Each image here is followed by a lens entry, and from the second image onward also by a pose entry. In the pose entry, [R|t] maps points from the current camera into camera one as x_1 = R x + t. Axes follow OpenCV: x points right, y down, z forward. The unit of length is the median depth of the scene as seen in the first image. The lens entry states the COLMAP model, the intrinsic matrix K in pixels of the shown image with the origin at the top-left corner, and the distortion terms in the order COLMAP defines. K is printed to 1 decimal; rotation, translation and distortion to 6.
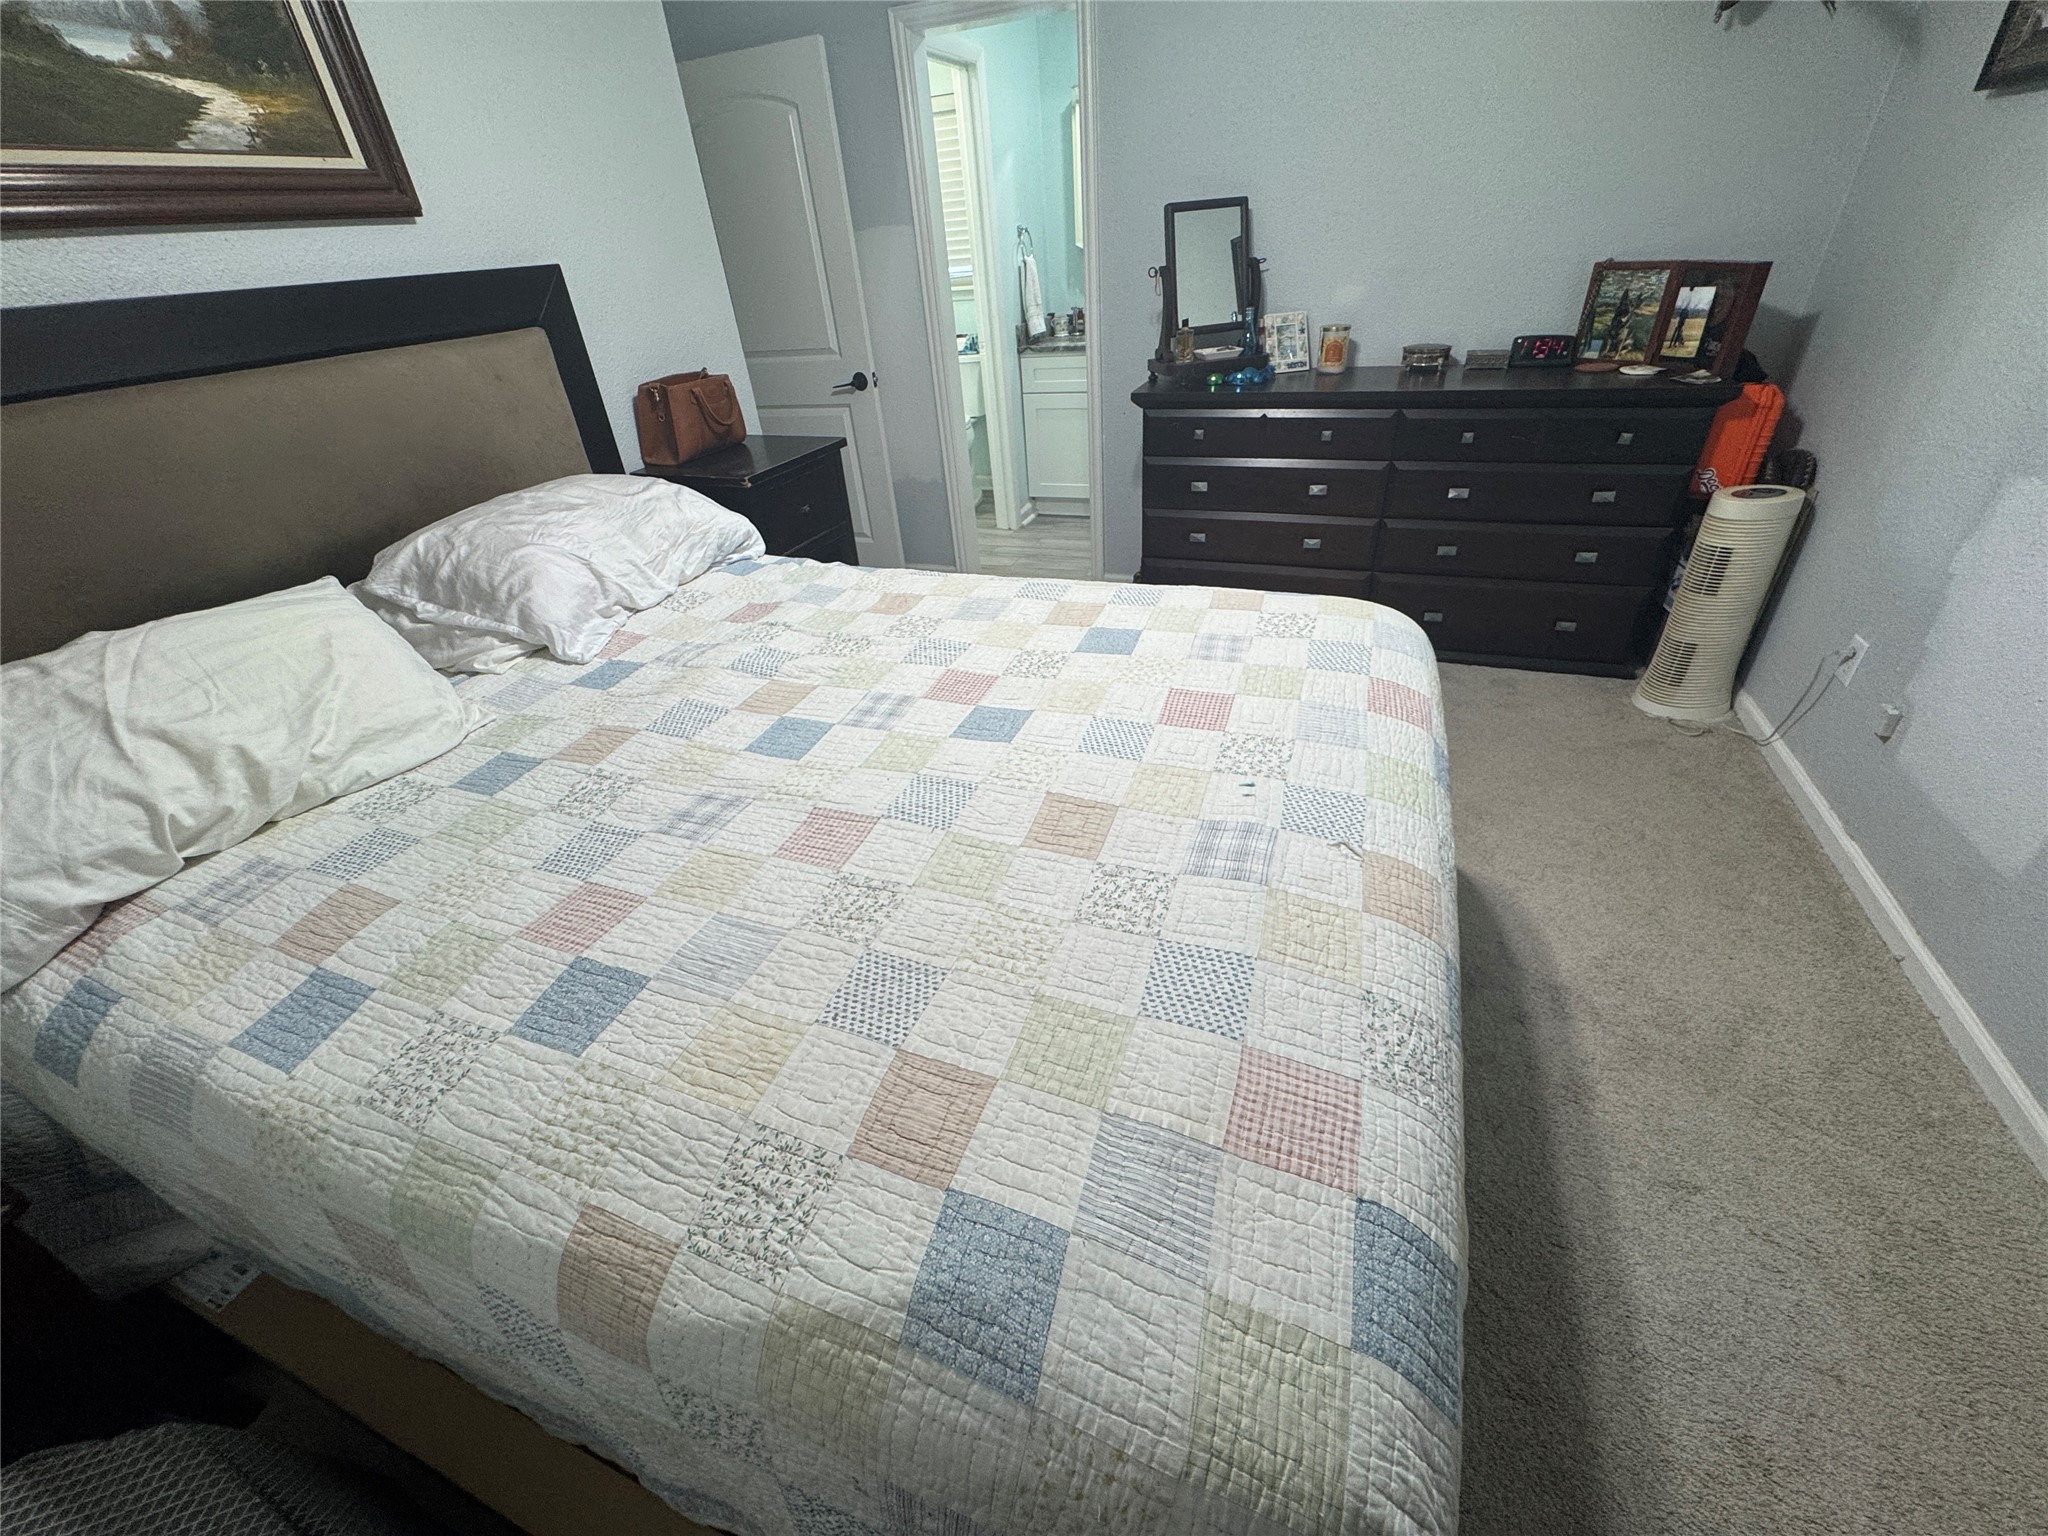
lens RADIAL K [[822.8, 0, 1018.6], [0, 822.8, 771.1], [0, 0, 1]] dist [-0.000282, -0.000040]
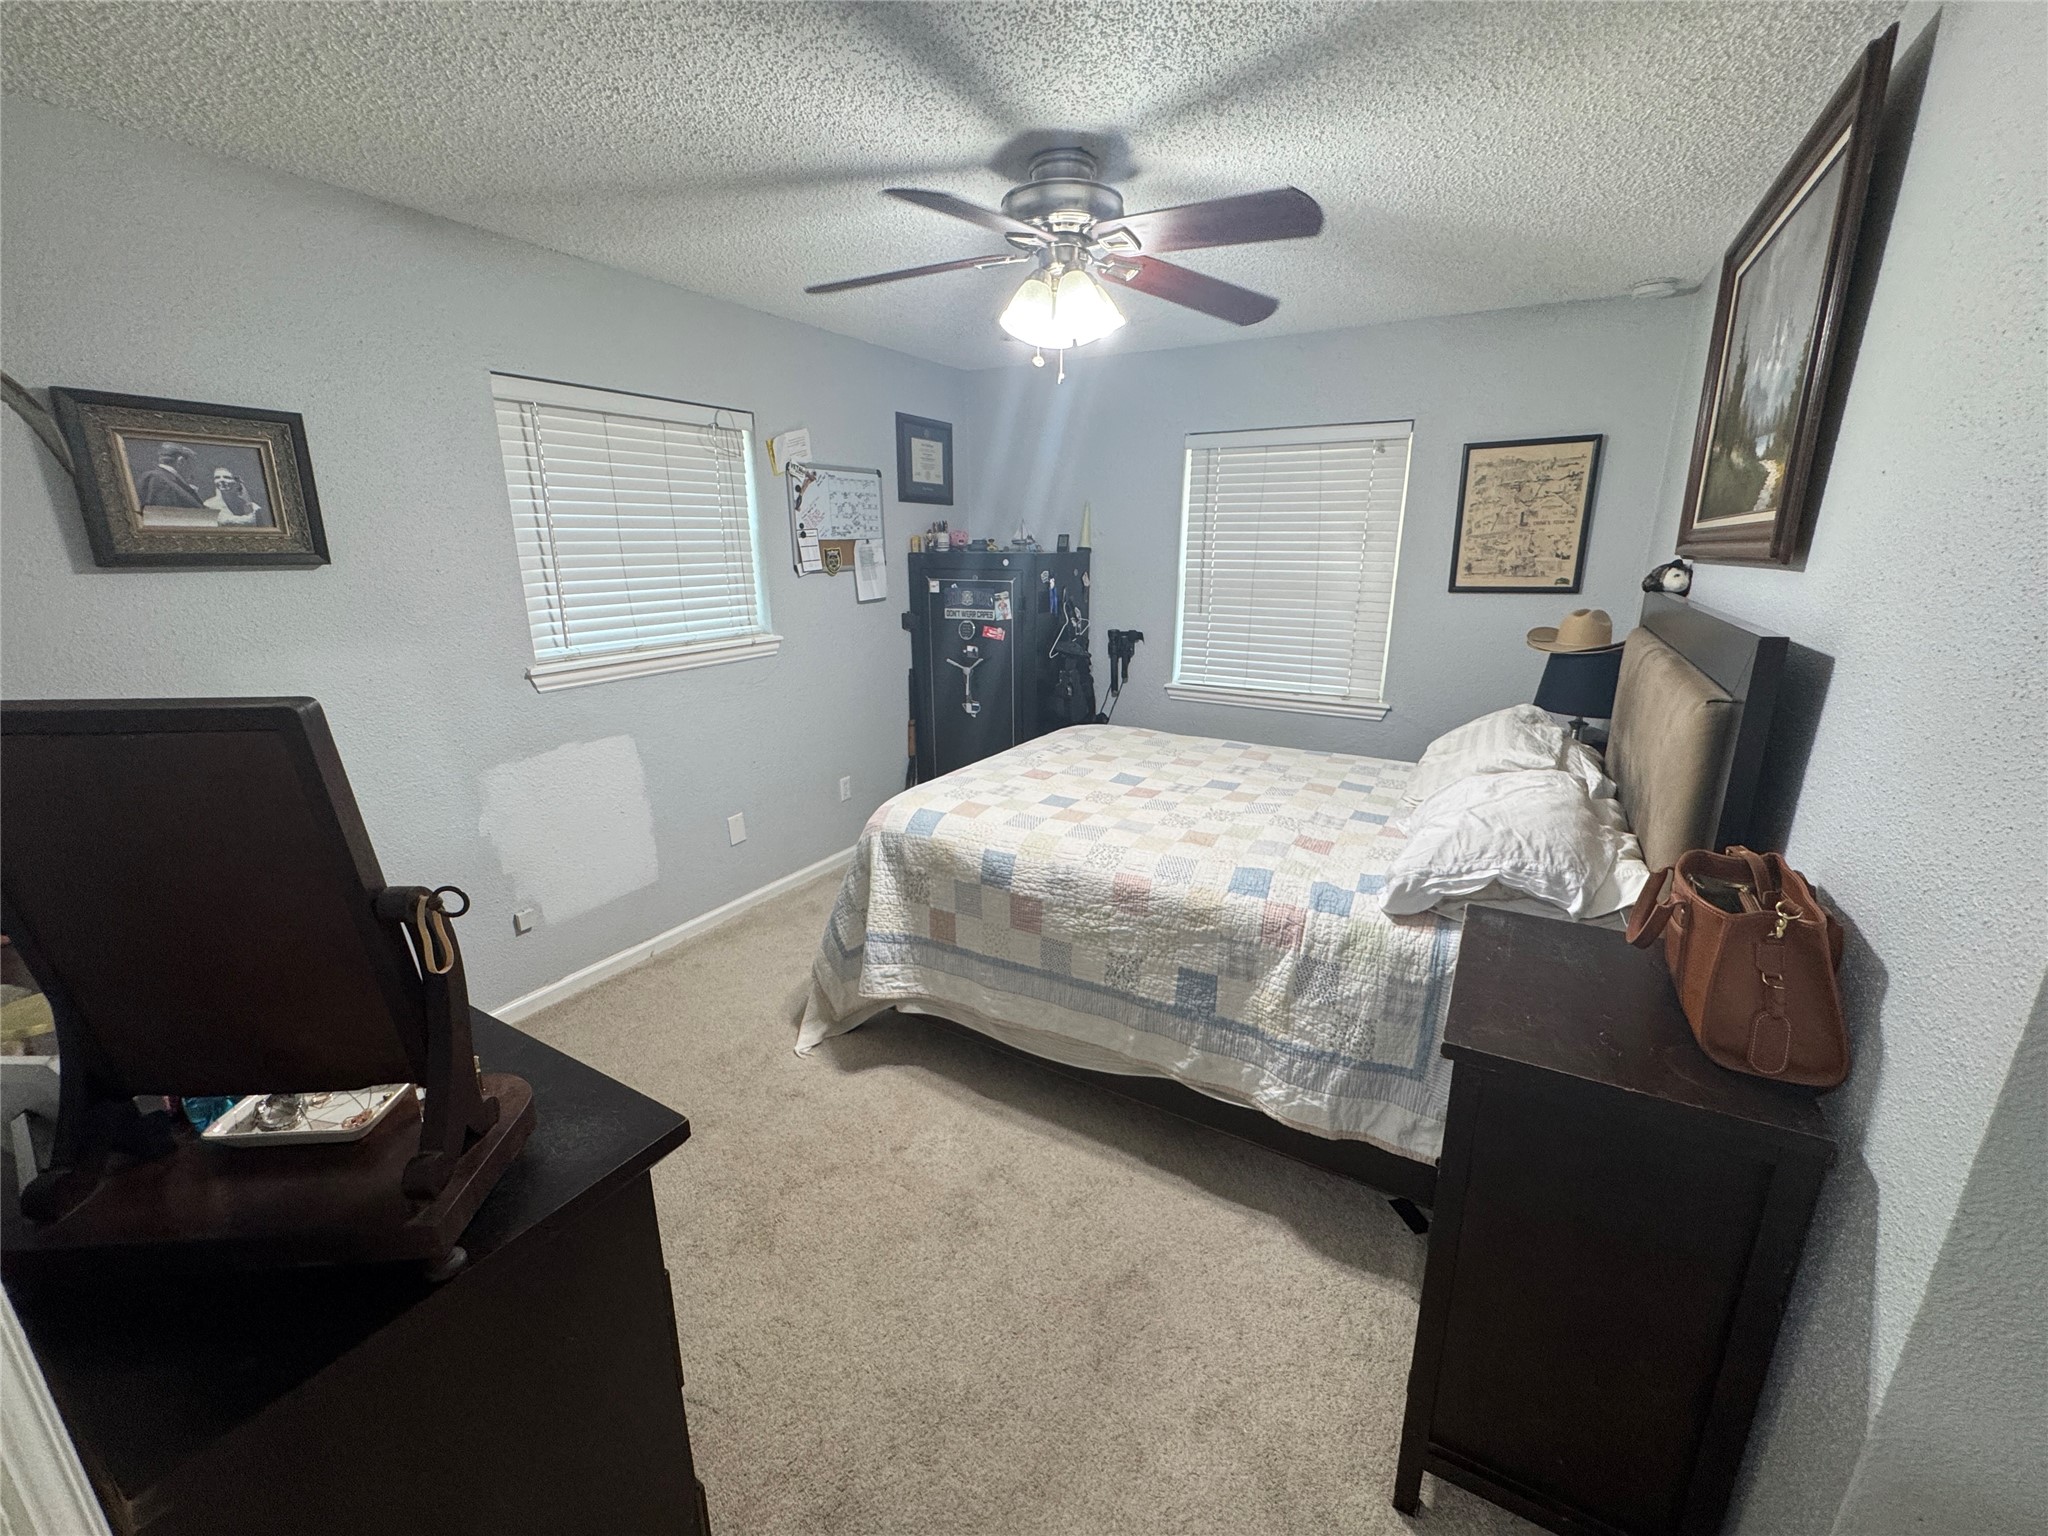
lens RADIAL K [[822.8, 0, 1026.1], [0, 822.8, 760.1], [0, 0, 1]] dist [-0.000282, -0.000040]
pose [[-0.984274, 0.029062, 0.174243, -0.151472], [0.149322, 0.663893, 0.732768, -1.797367], [-0.094383, 0.747263, -0.657792, 2.489825]]
